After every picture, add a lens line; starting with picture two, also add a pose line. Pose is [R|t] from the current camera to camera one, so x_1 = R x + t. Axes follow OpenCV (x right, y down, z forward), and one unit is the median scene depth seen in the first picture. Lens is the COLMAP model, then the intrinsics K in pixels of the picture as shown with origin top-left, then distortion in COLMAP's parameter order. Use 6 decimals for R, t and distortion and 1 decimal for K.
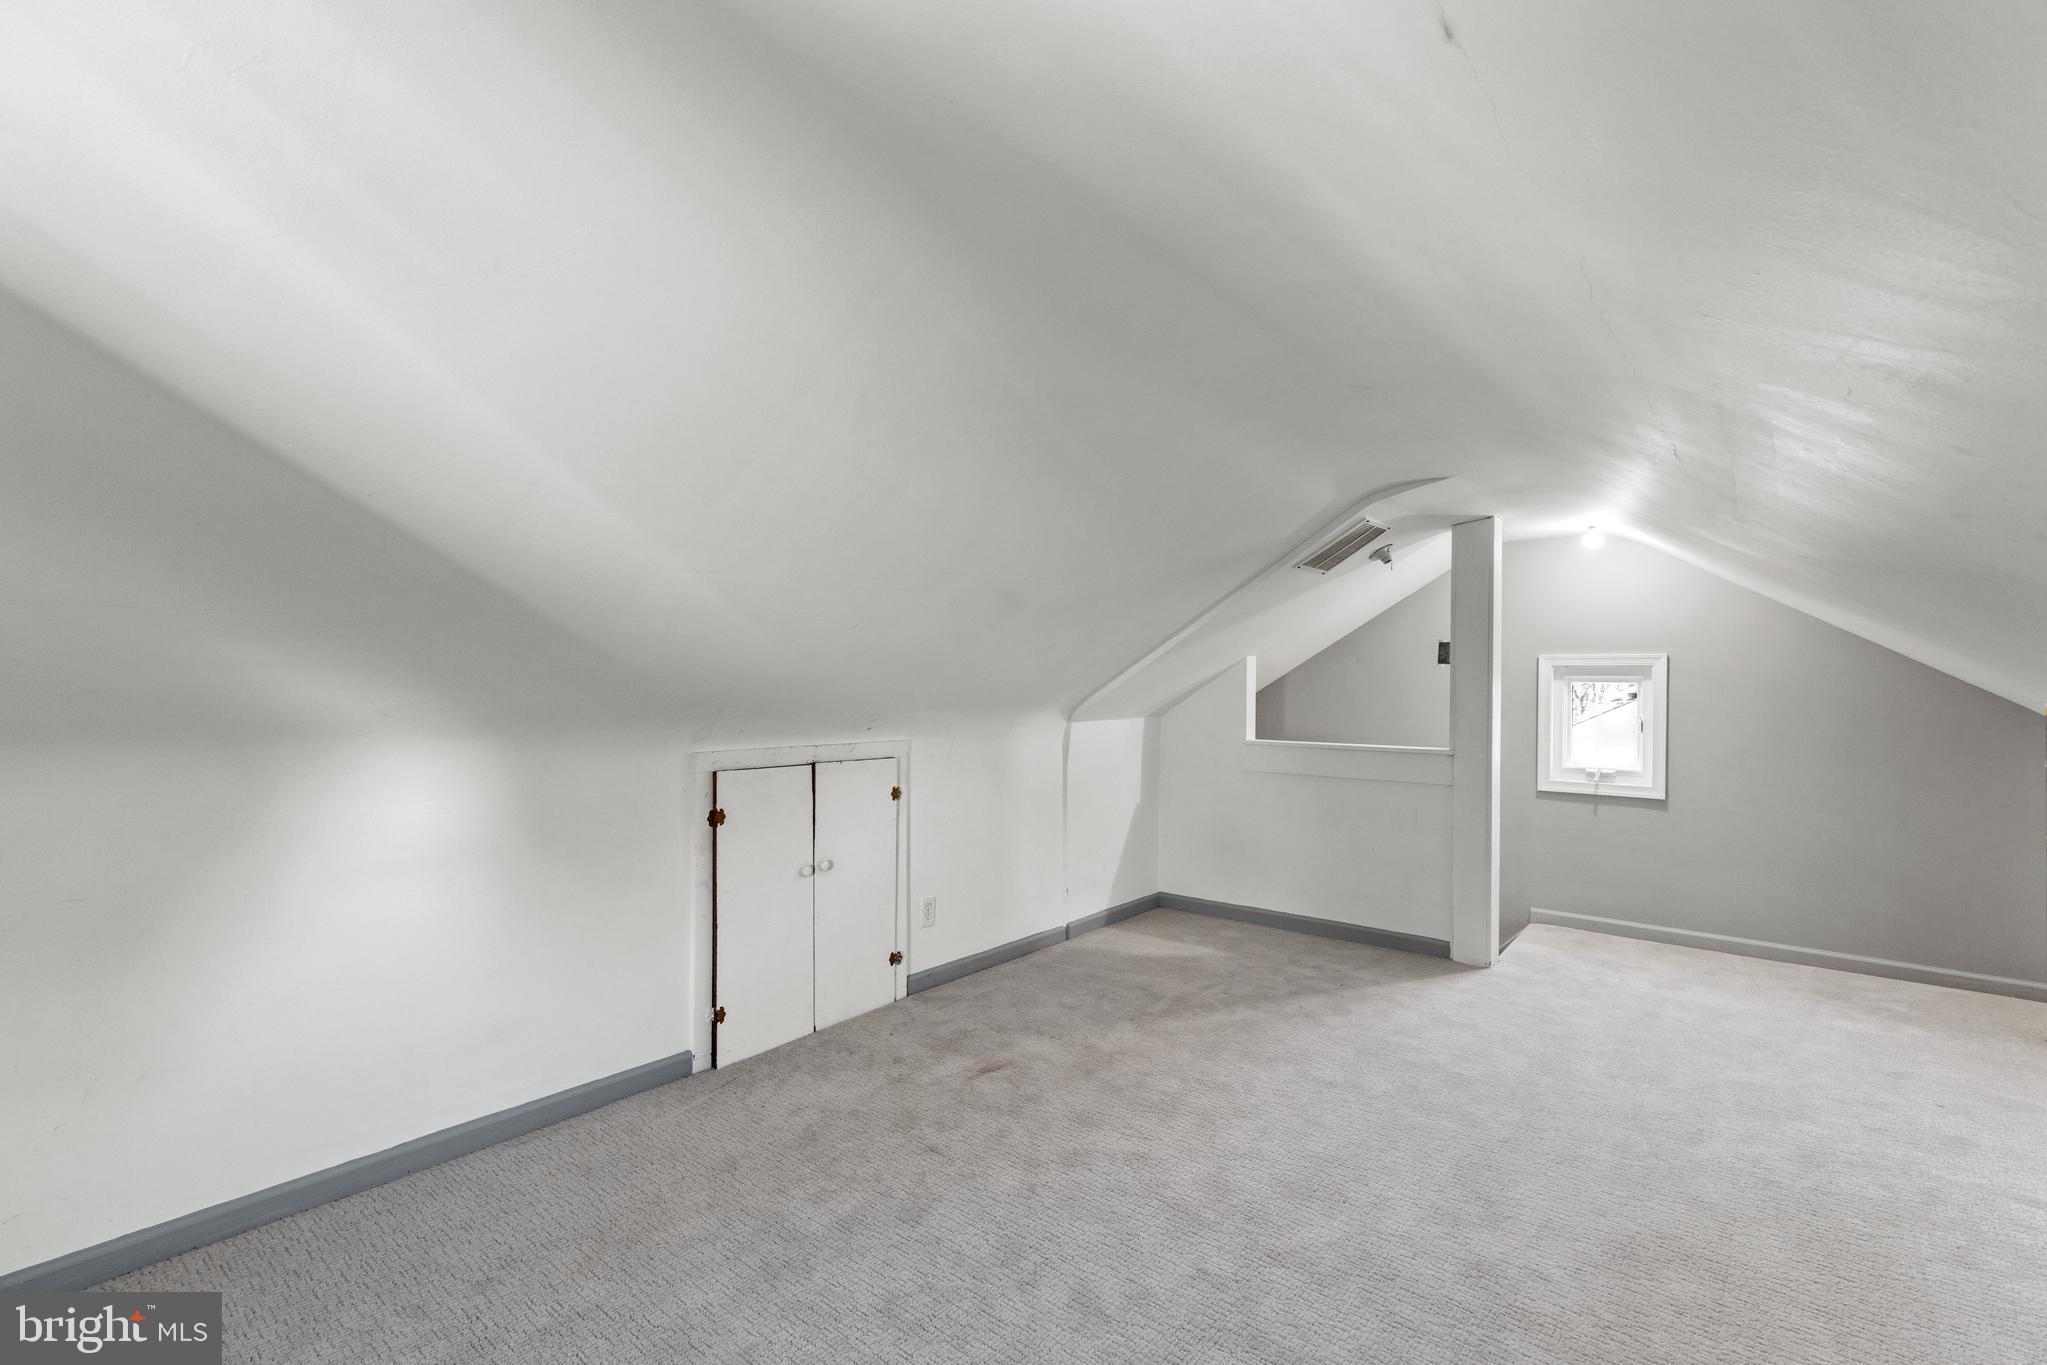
lens RADIAL K [[920.9, 0, 1060.9], [0, 920.9, 683.7], [0, 0, 1]] dist [0.000057, 0.000060]
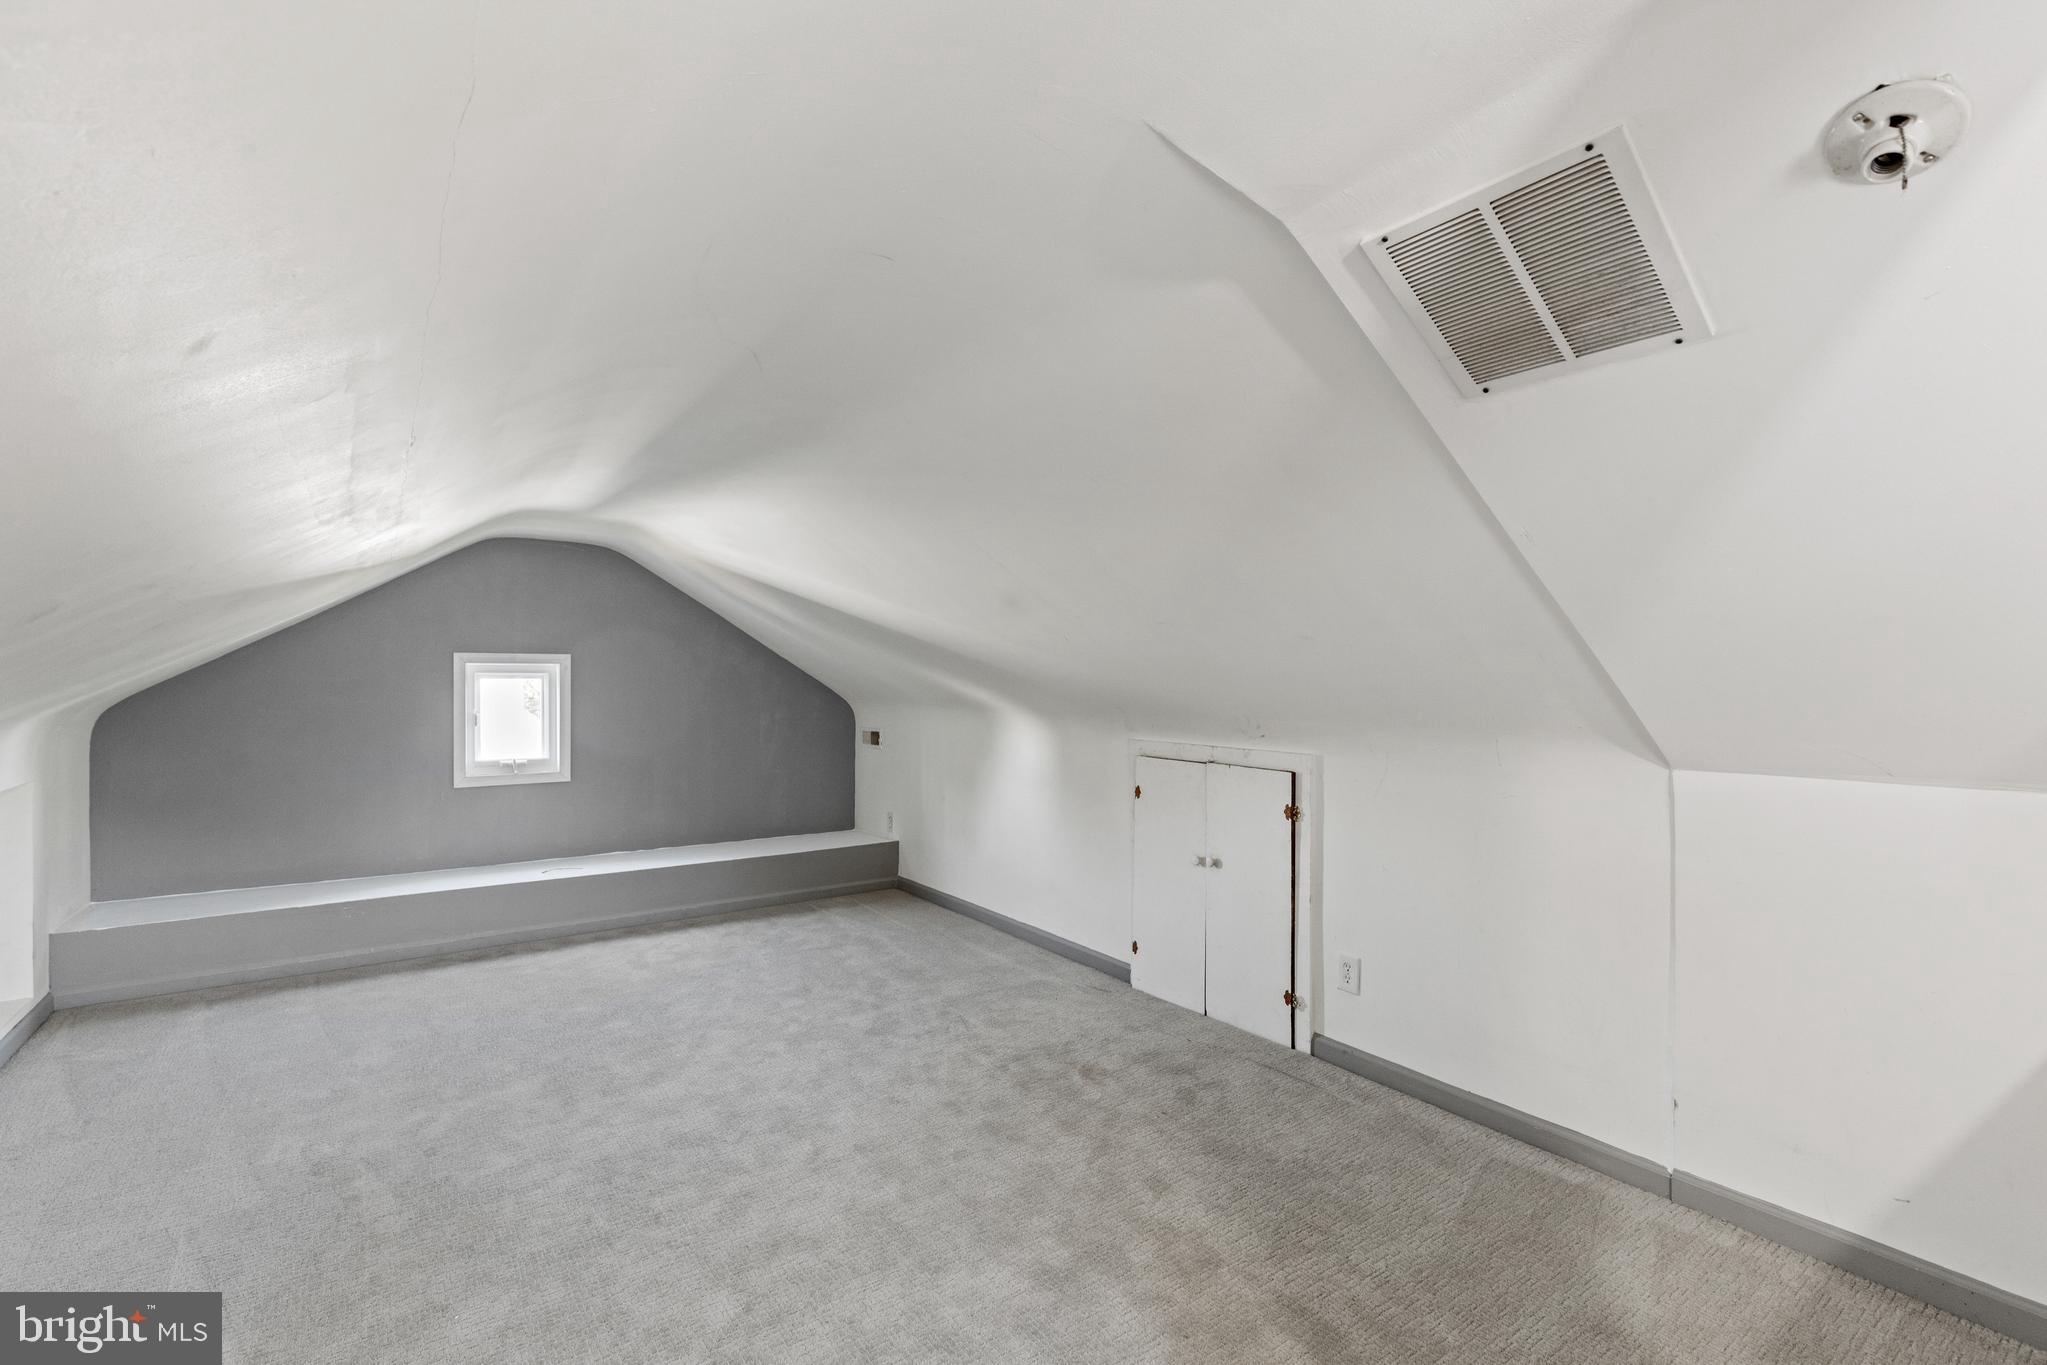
lens RADIAL K [[920.9, 0, 1060.9], [0, 920.9, 683.7], [0, 0, 1]] dist [0.000057, 0.000060]
pose [[-0.269016, -0.004487, -0.963125, 0.733030], [-0.007655, 0.999968, -0.002521, -0.000993], [0.963105, 0.006694, -0.269041, 1.017848]]
